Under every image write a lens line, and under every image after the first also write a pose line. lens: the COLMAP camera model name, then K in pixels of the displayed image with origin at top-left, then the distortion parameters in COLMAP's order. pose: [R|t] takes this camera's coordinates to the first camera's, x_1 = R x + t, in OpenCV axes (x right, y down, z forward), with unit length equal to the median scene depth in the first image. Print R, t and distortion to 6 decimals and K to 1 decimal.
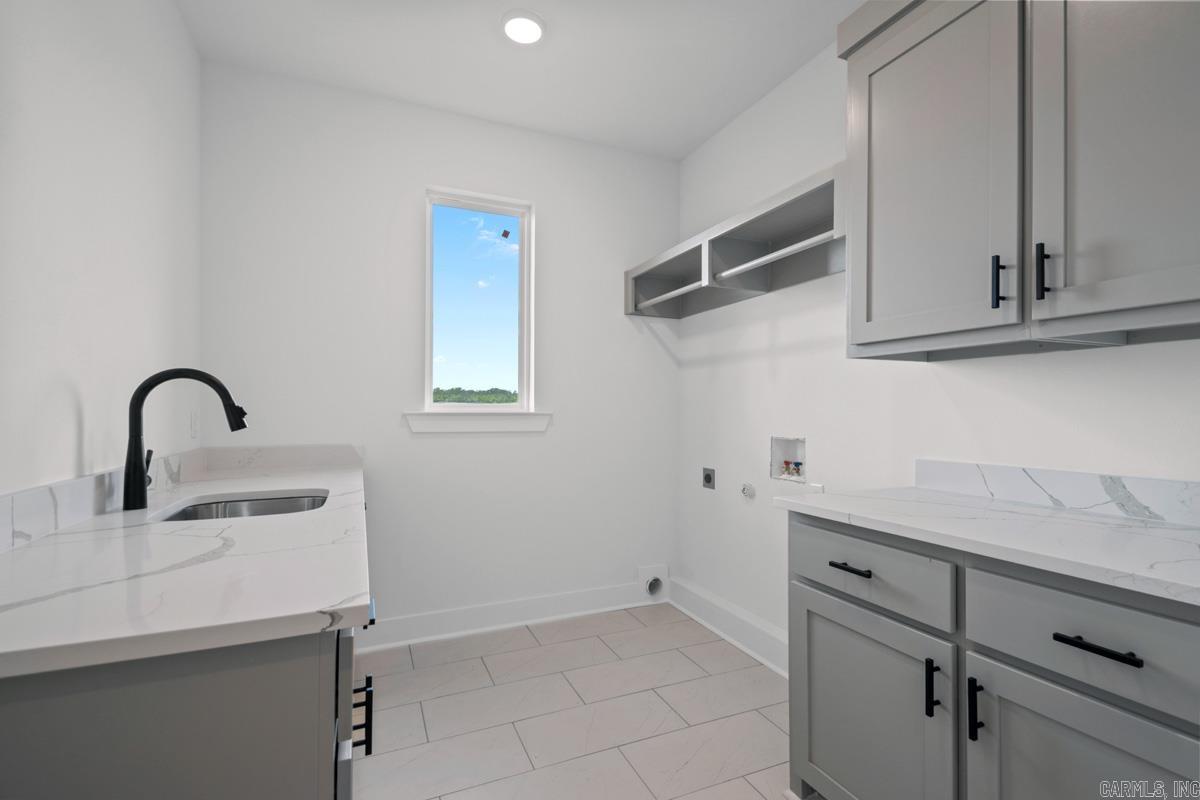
lens RADIAL K [[559.8, 0, 603.4], [0, 559.8, 406.6], [0, 0, 1]] dist [0.029457, -0.007320]
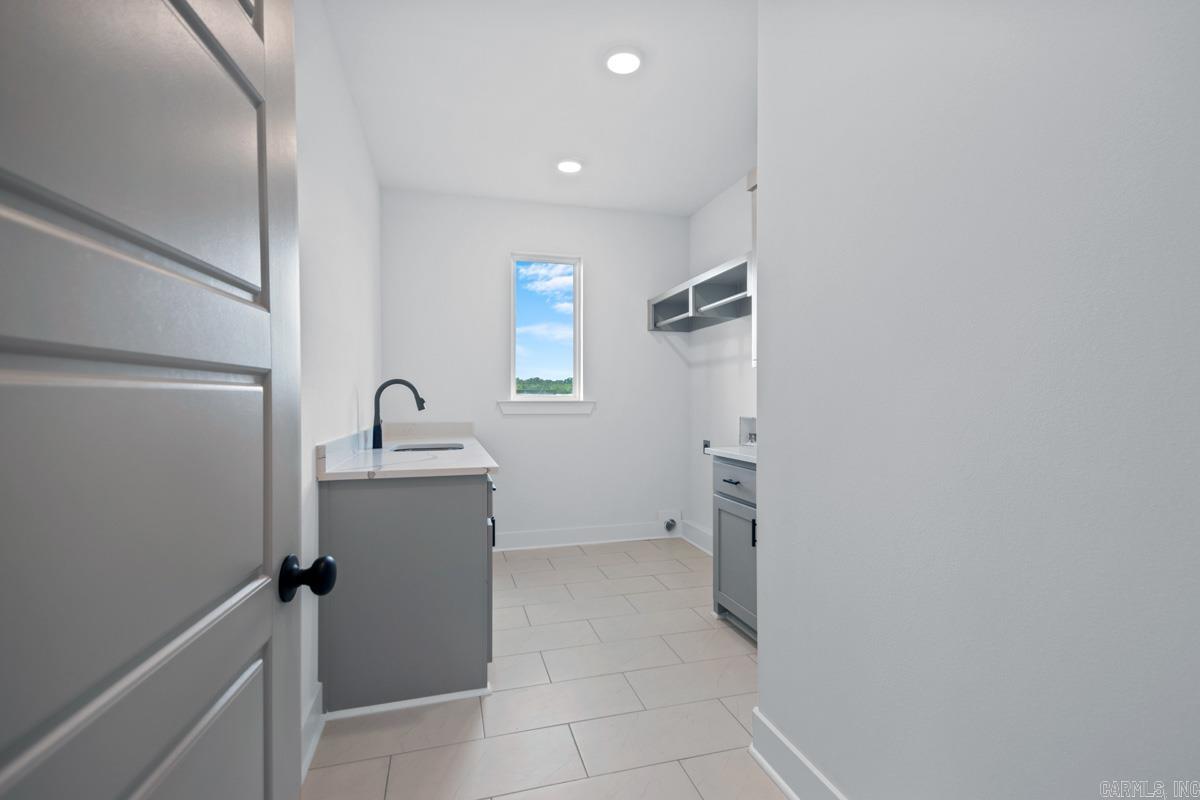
lens RADIAL K [[559.8, 0, 598.3], [0, 559.8, 400.5], [0, 0, 1]] dist [0.029457, -0.007320]
pose [[0.989666, -0.004477, -0.143320, 0.142060], [0.005741, 0.999948, 0.008409, -0.002820], [0.143275, -0.009145, 0.989641, -0.497942]]
